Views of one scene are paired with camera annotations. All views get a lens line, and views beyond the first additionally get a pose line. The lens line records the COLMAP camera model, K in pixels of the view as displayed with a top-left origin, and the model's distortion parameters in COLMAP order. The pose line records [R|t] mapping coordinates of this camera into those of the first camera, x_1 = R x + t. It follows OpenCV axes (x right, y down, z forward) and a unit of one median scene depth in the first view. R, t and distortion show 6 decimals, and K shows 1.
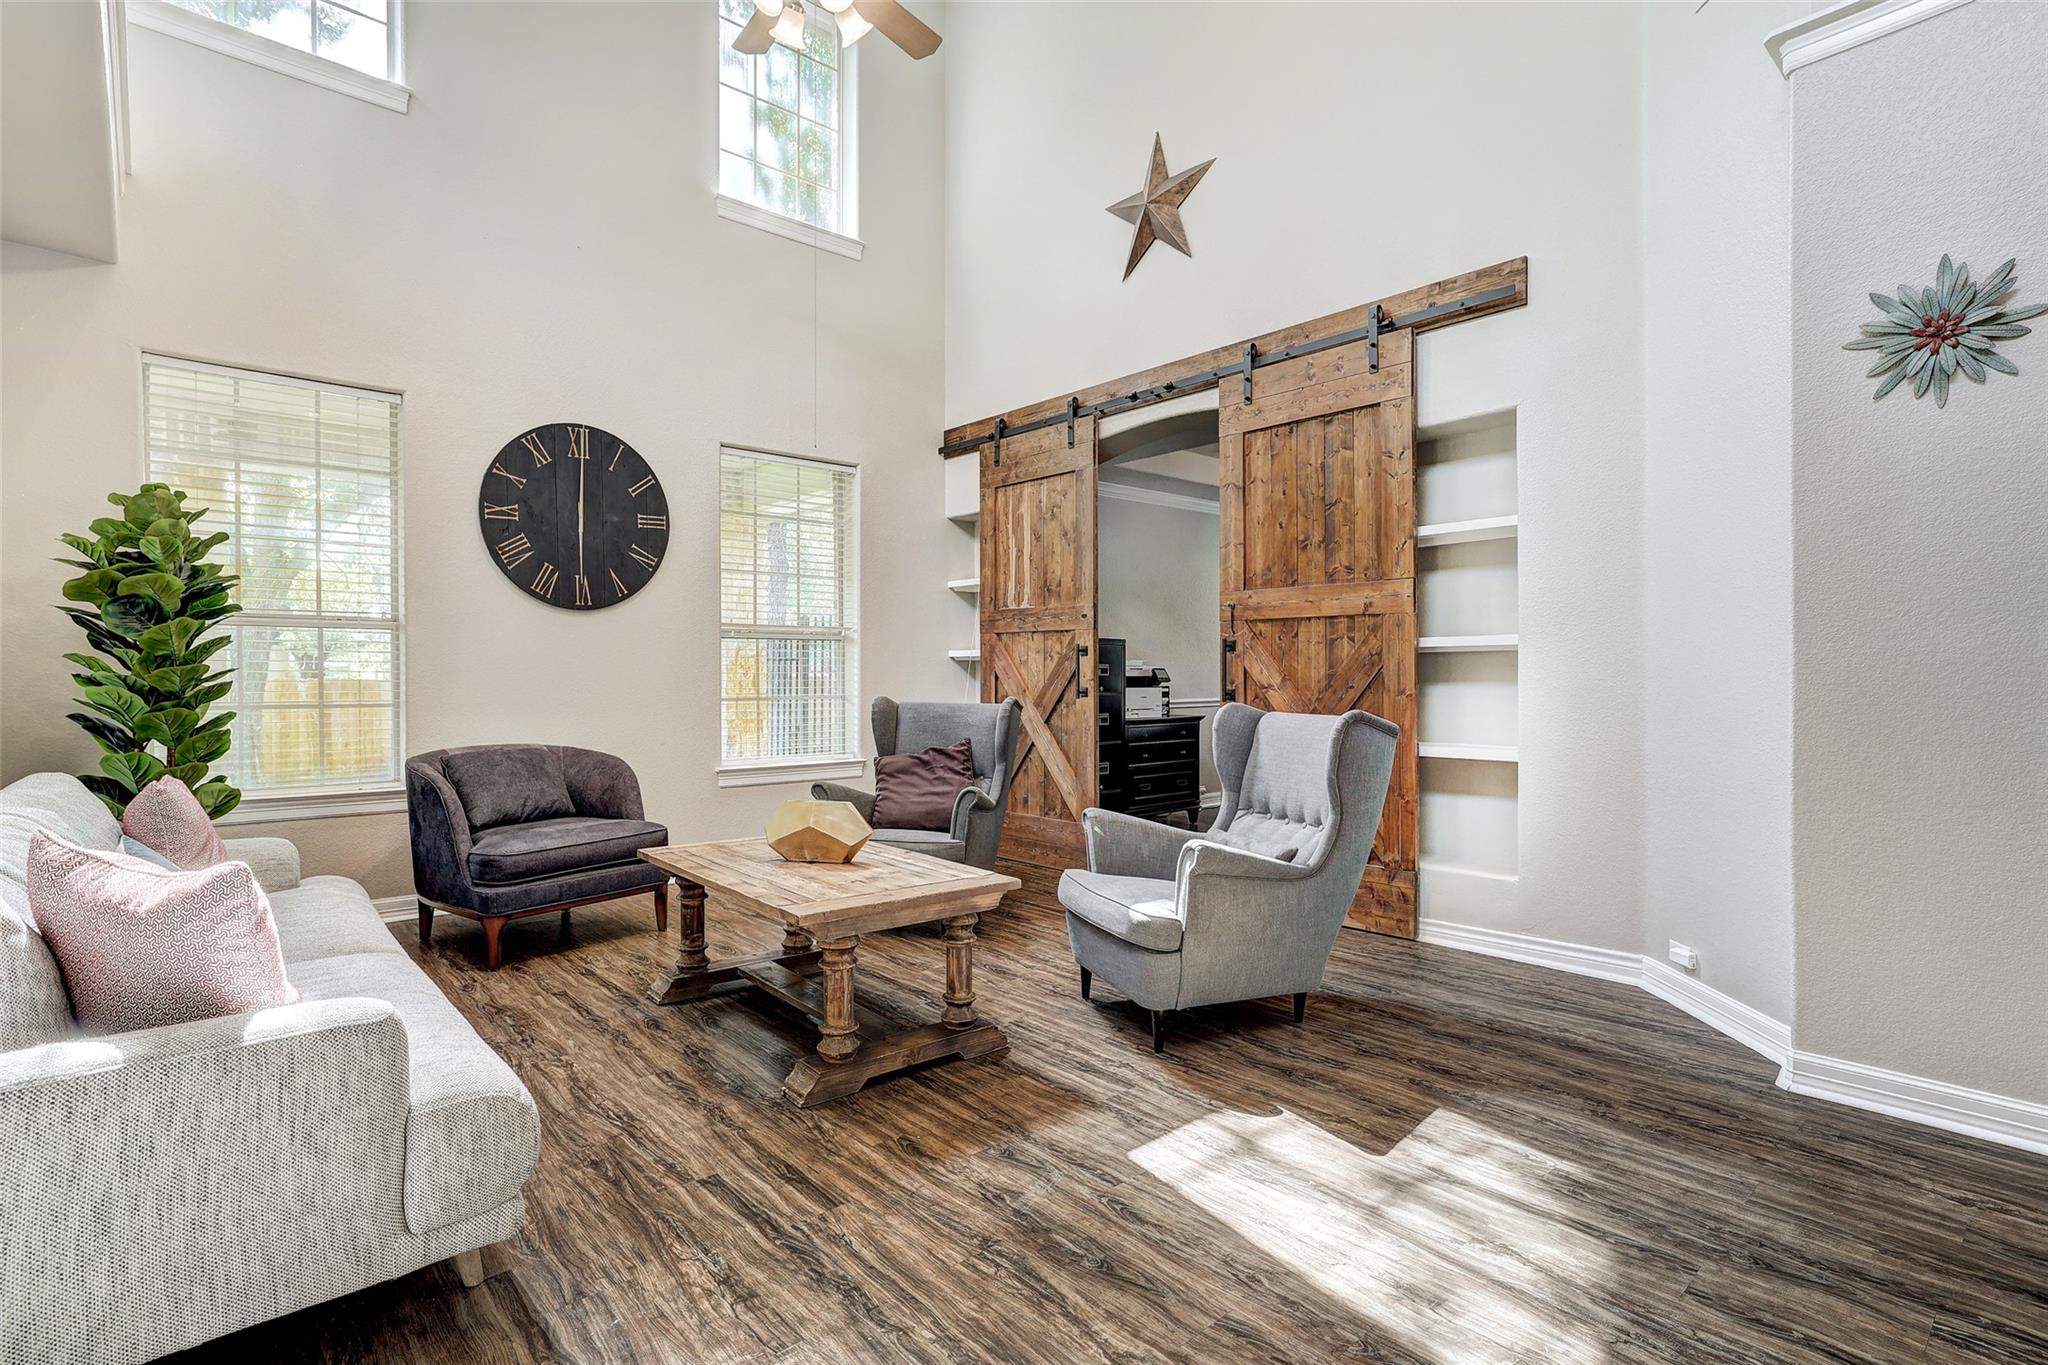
lens RADIAL K [[990.6, 0, 1014.3], [0, 990.6, 687.1], [0, 0, 1]] dist [-0.028593, 0.000330]
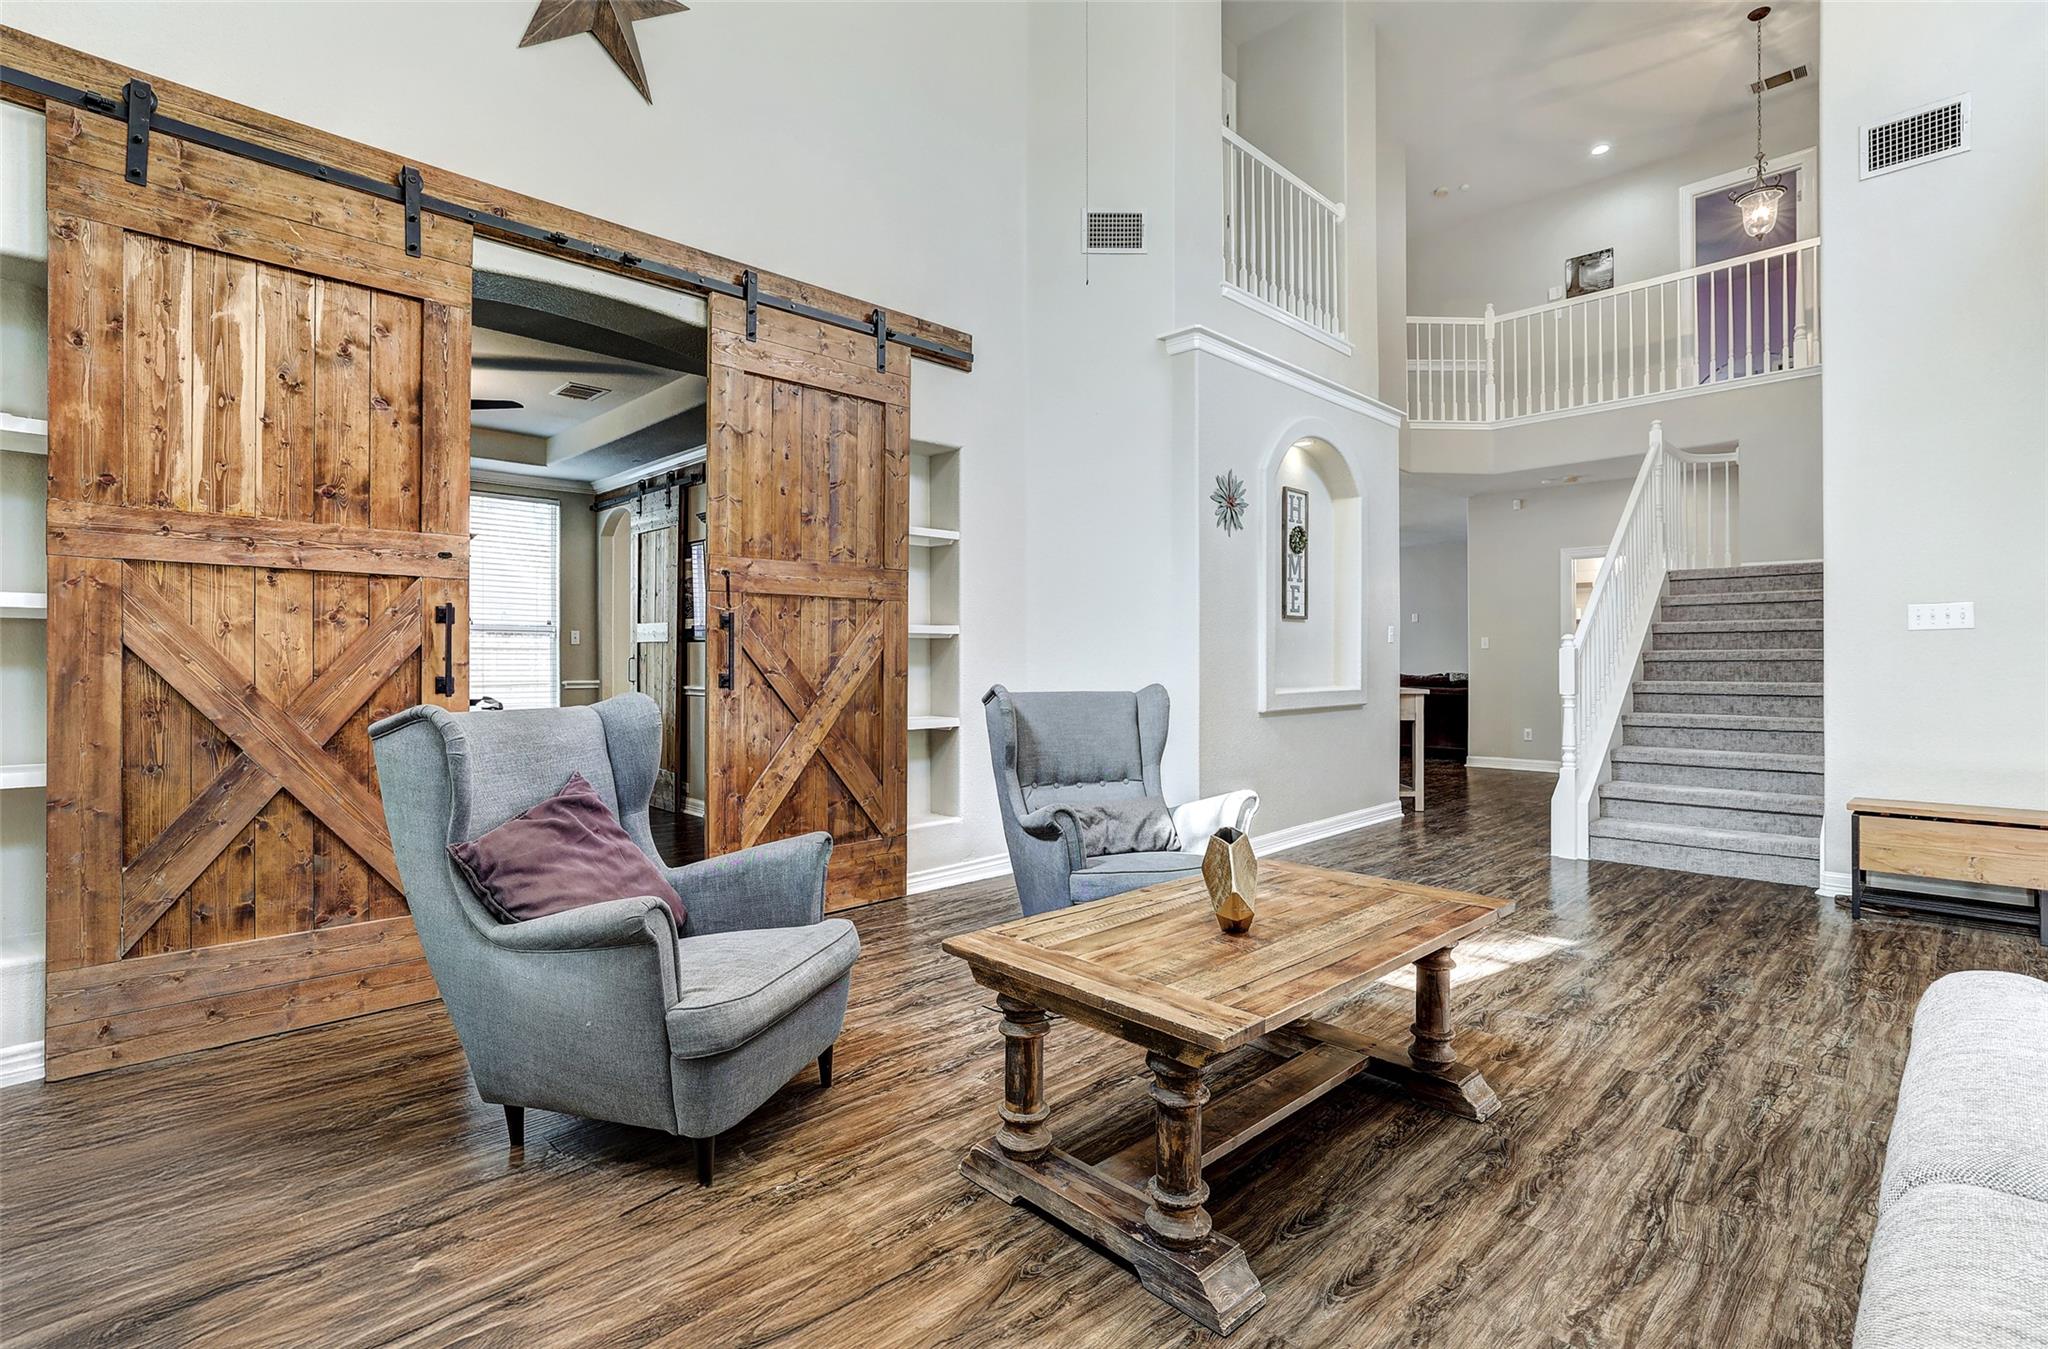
lens RADIAL K [[968.3, 0, 1011.1], [0, 968.3, 655.1], [0, 0, 1]] dist [-0.018279, 0.002973]
pose [[-0.065559, 0.007898, 0.997817, -0.660427], [0.015318, 0.999859, -0.006907, -0.005372], [-0.997731, 0.014832, -0.065670, 0.904023]]
